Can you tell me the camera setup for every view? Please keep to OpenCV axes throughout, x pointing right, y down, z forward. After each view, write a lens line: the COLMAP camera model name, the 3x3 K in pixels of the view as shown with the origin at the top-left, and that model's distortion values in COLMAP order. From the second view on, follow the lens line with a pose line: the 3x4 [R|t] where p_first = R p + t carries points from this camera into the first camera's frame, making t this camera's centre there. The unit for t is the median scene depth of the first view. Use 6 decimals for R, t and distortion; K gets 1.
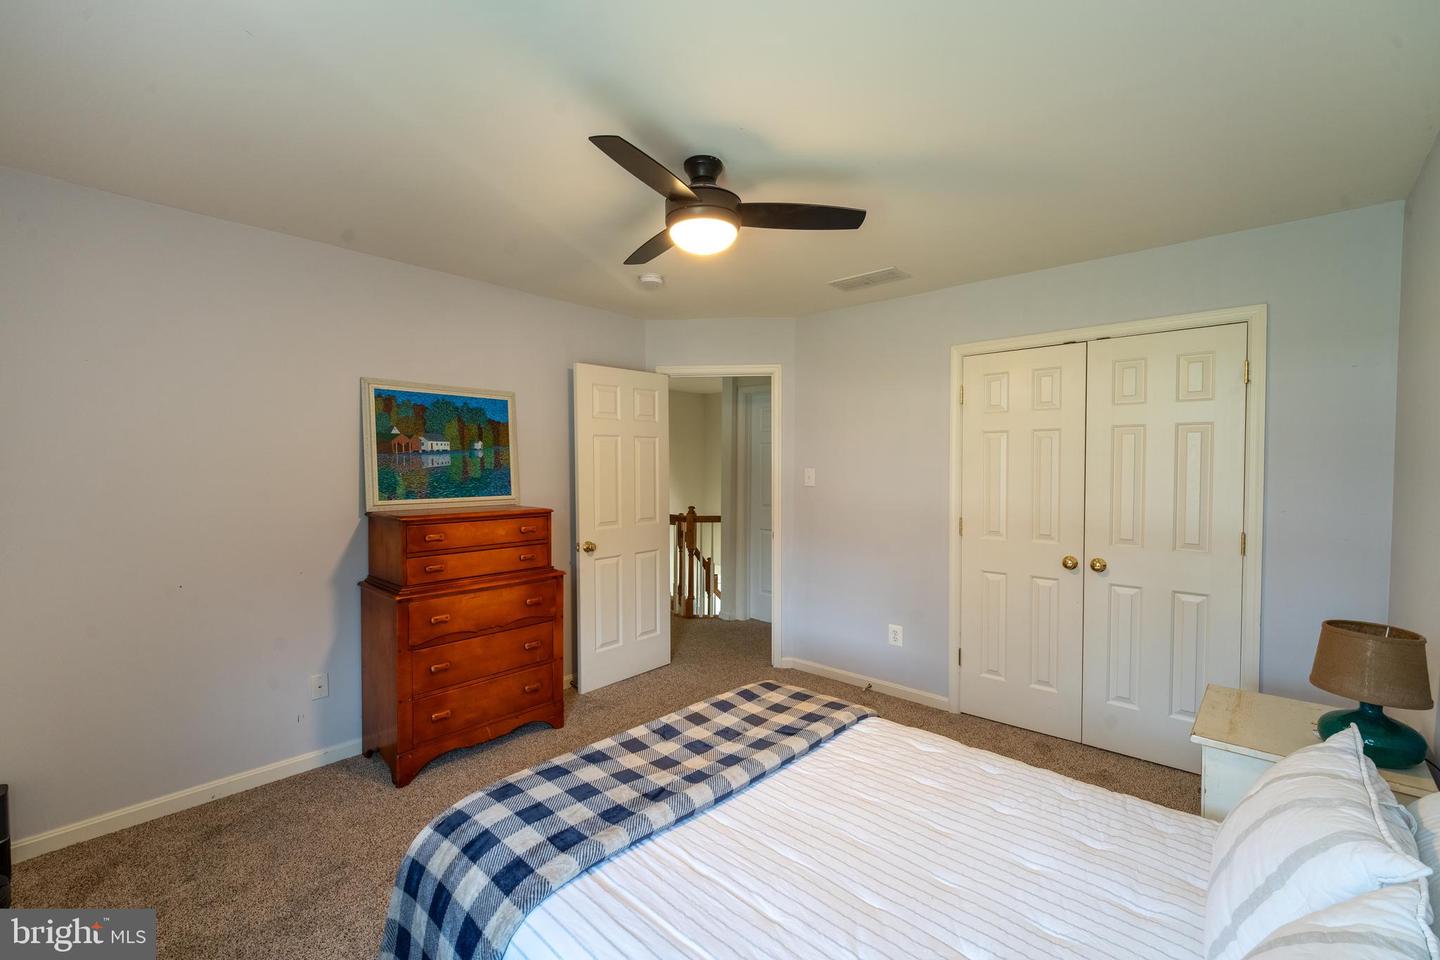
lens RADIAL K [[601.6, 0, 715.1], [0, 601.6, 480.7], [0, 0, 1]] dist [0.011677, -0.000418]
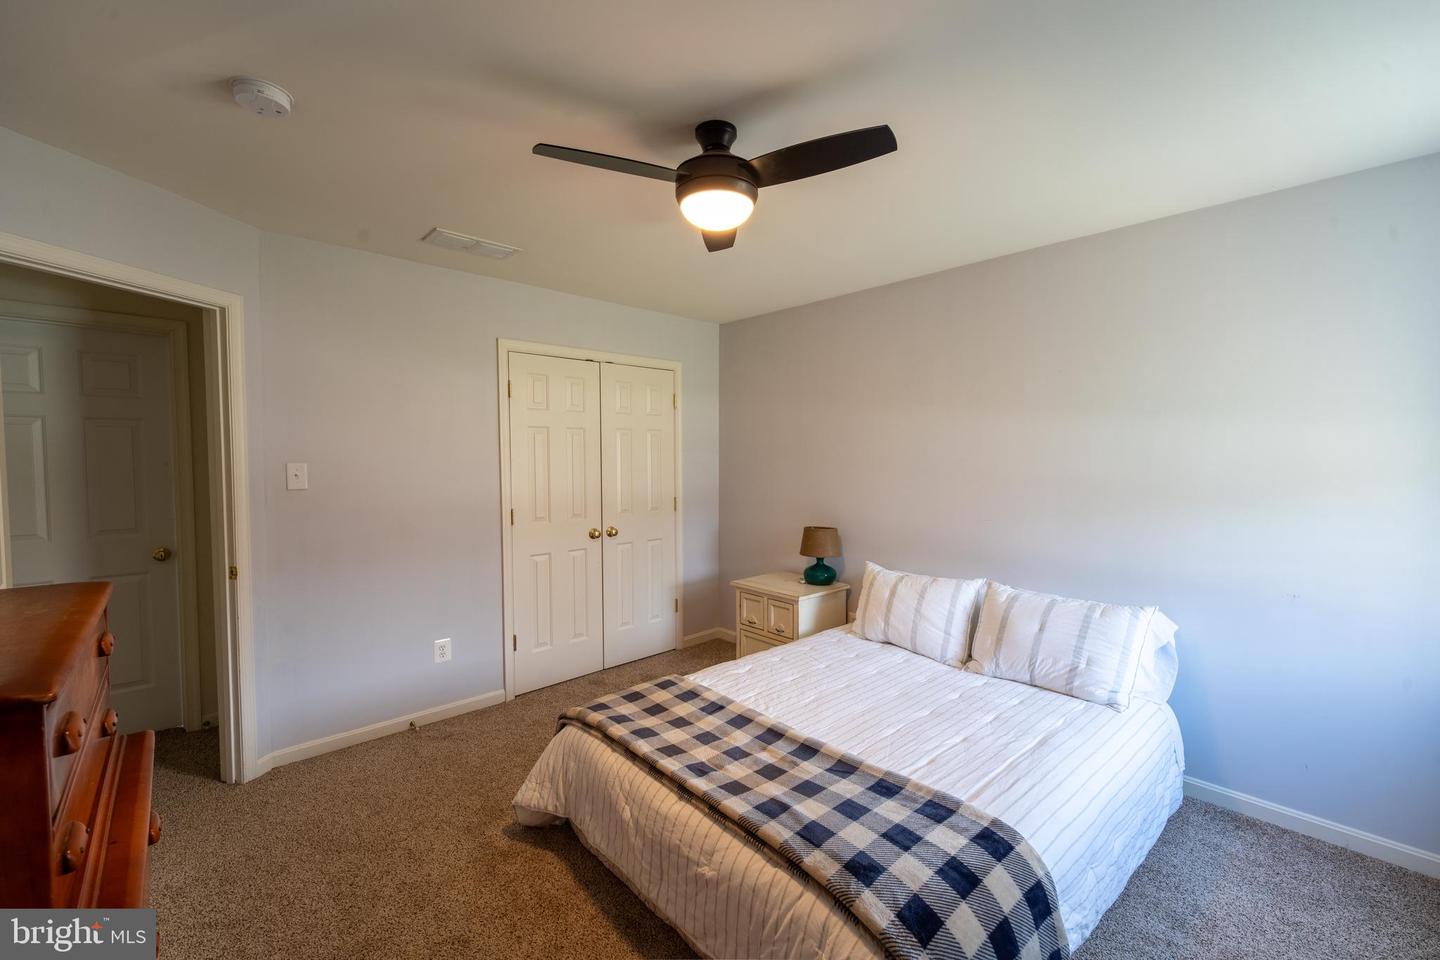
lens RADIAL K [[601.6, 0, 715.1], [0, 601.6, 480.7], [0, 0, 1]] dist [0.011677, -0.000418]
pose [[0.087590, -0.042097, 0.995267, -0.658370], [0.025300, 0.998878, 0.040023, -0.020272], [-0.995835, 0.021675, 0.088556, 0.641201]]
